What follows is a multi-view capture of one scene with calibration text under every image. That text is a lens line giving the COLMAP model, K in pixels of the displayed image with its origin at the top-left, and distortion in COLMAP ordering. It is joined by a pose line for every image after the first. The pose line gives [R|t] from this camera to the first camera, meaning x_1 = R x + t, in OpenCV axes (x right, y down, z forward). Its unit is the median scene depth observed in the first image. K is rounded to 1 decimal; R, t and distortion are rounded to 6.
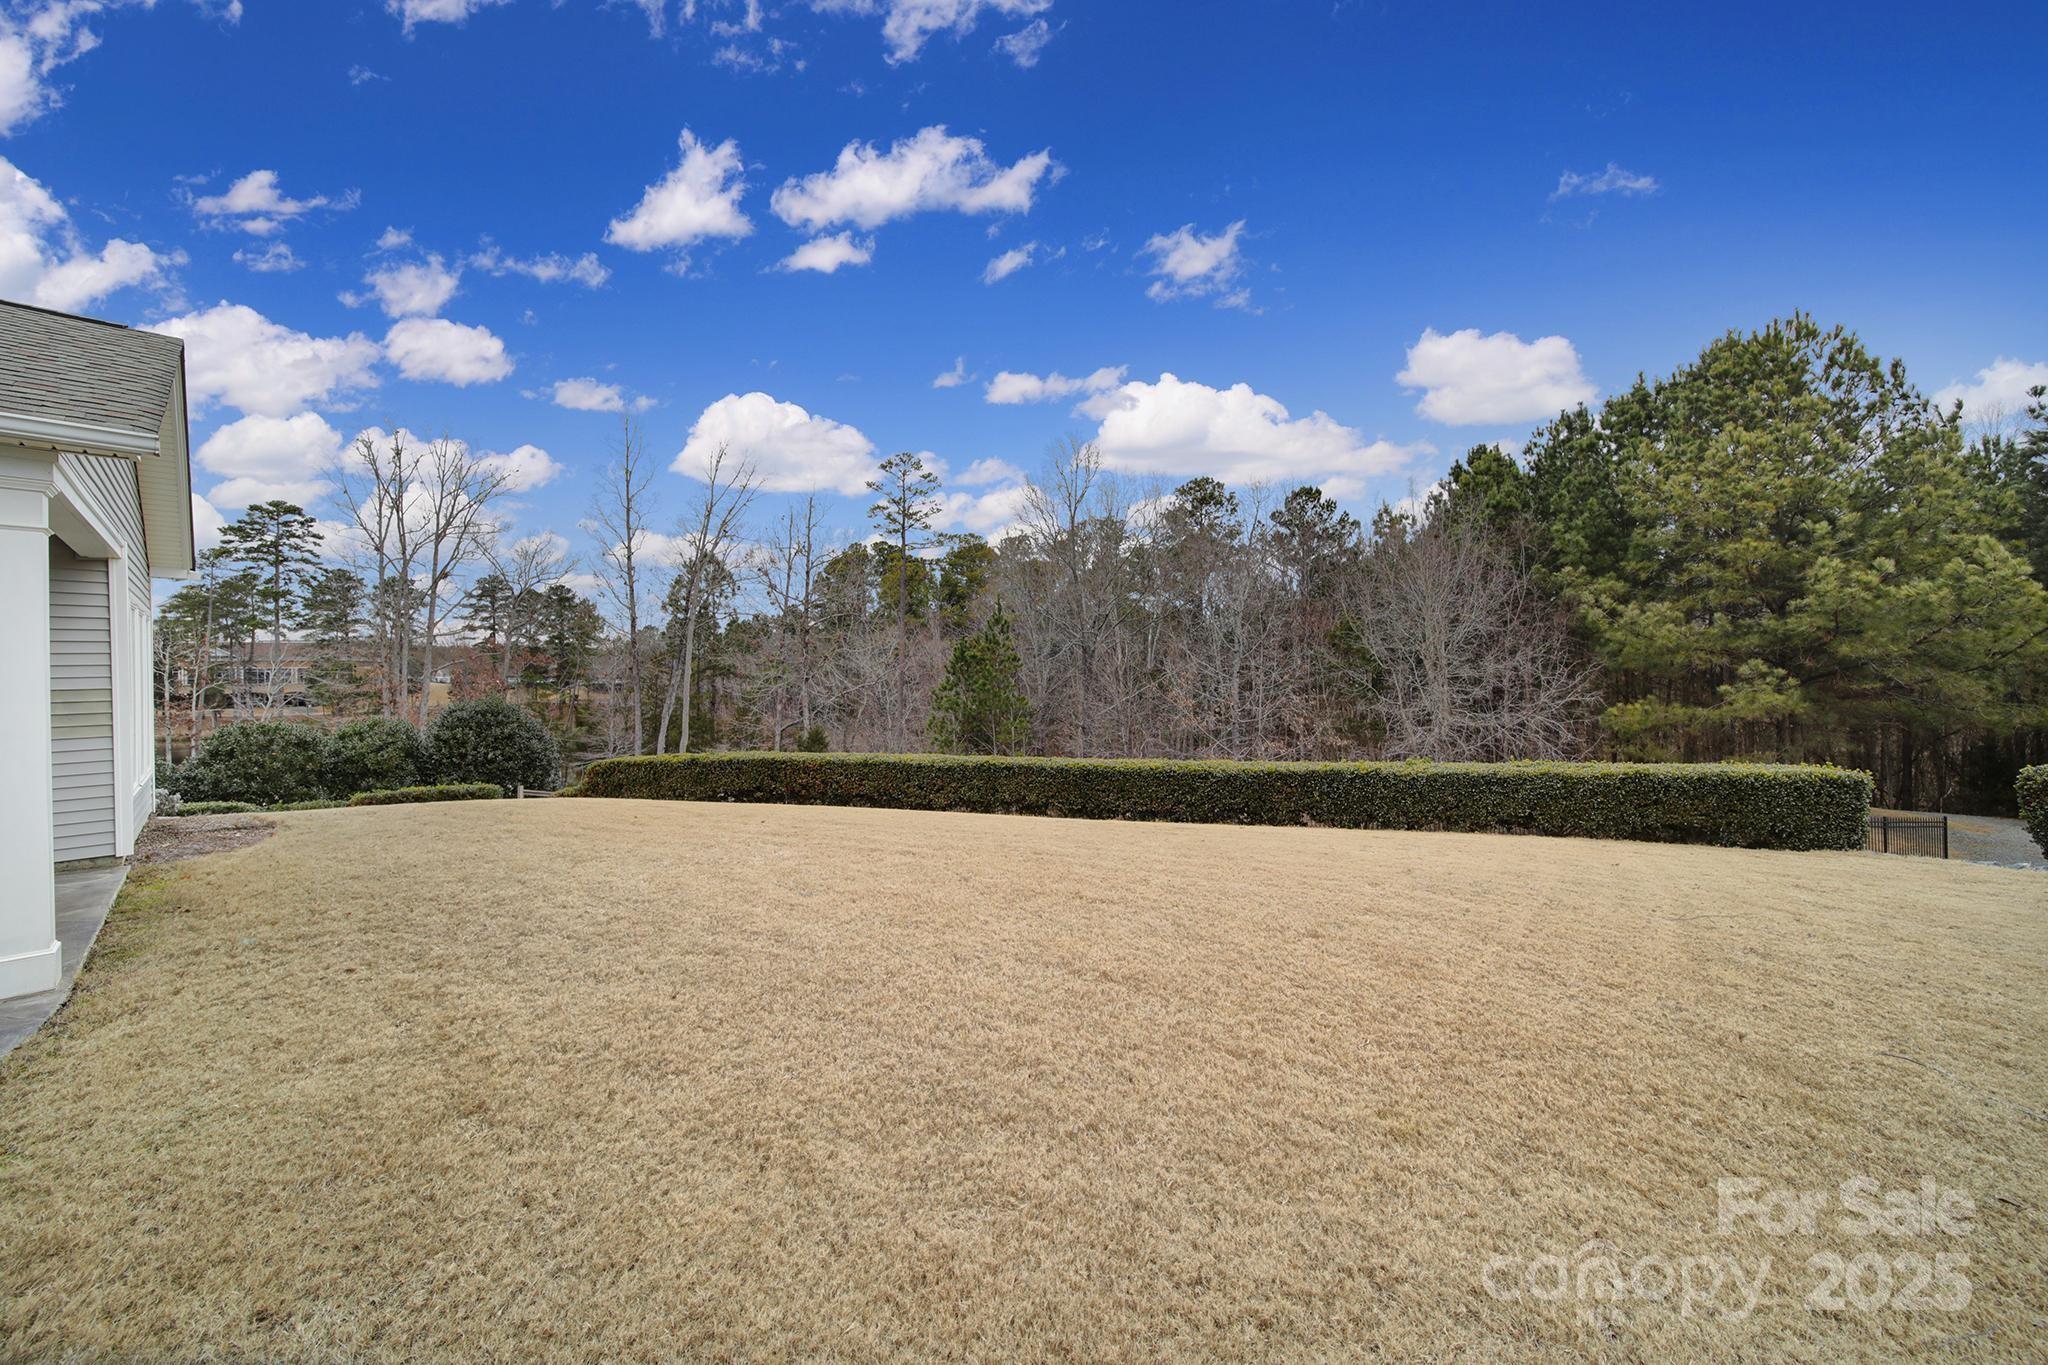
lens RADIAL K [[715.6, 0, 1022.7], [0, 715.6, 672.3], [0, 0, 1]] dist [-0.000543, -0.001861]
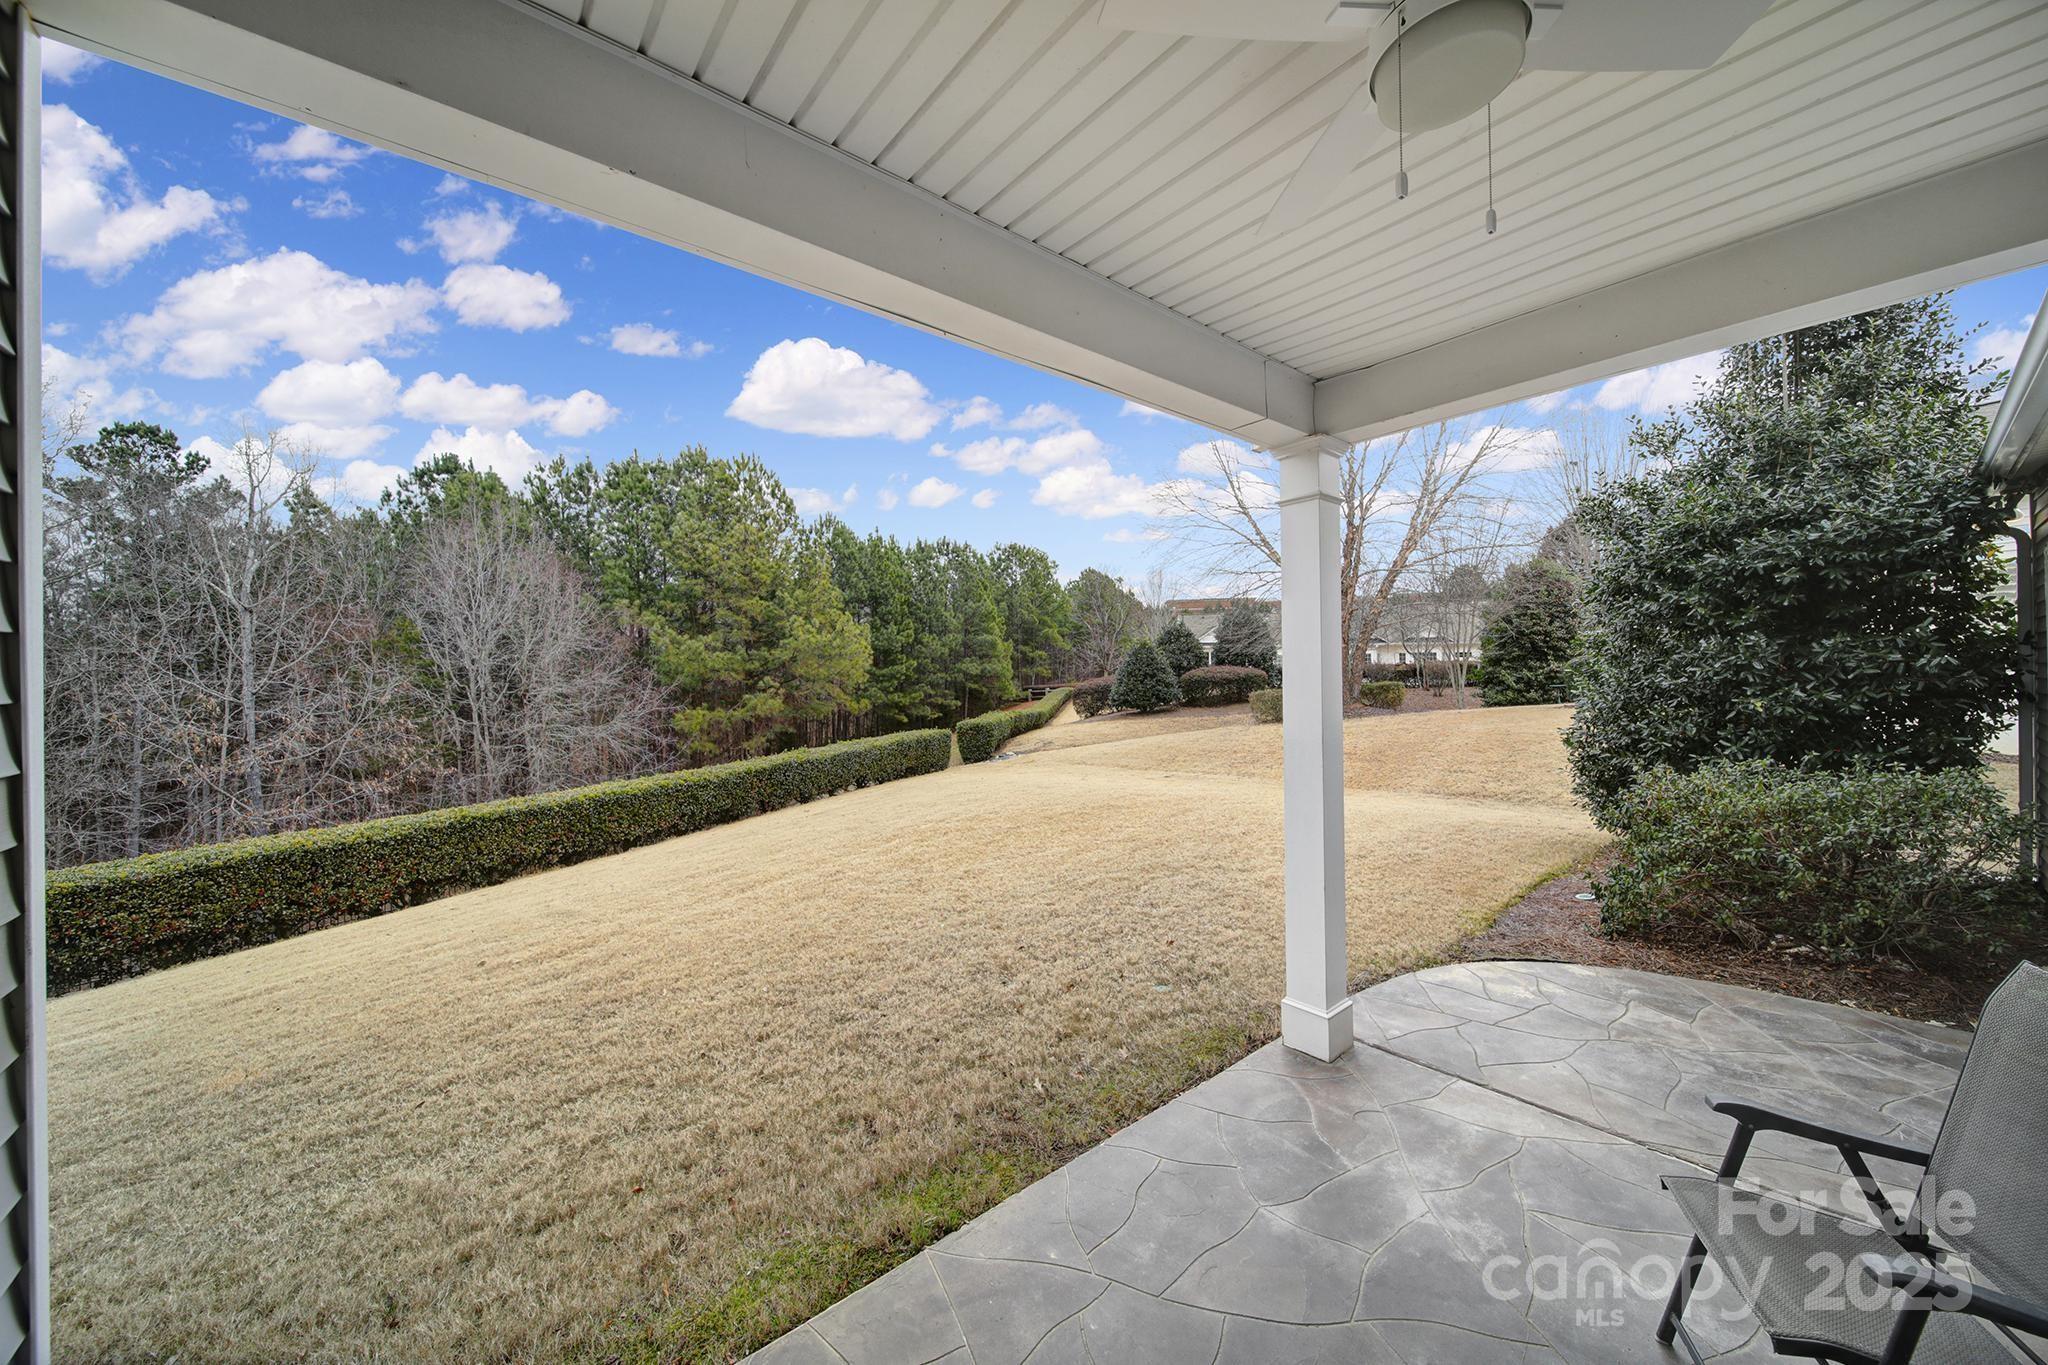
lens RADIAL K [[715.6, 0, 1022.7], [0, 715.6, 672.3], [0, 0, 1]] dist [-0.000543, -0.001861]
pose [[0.160907, 0.014081, 0.986869, -0.389674], [0.014416, 0.999758, -0.016616, 0.004898], [-0.986864, 0.016900, 0.160665, 0.188428]]
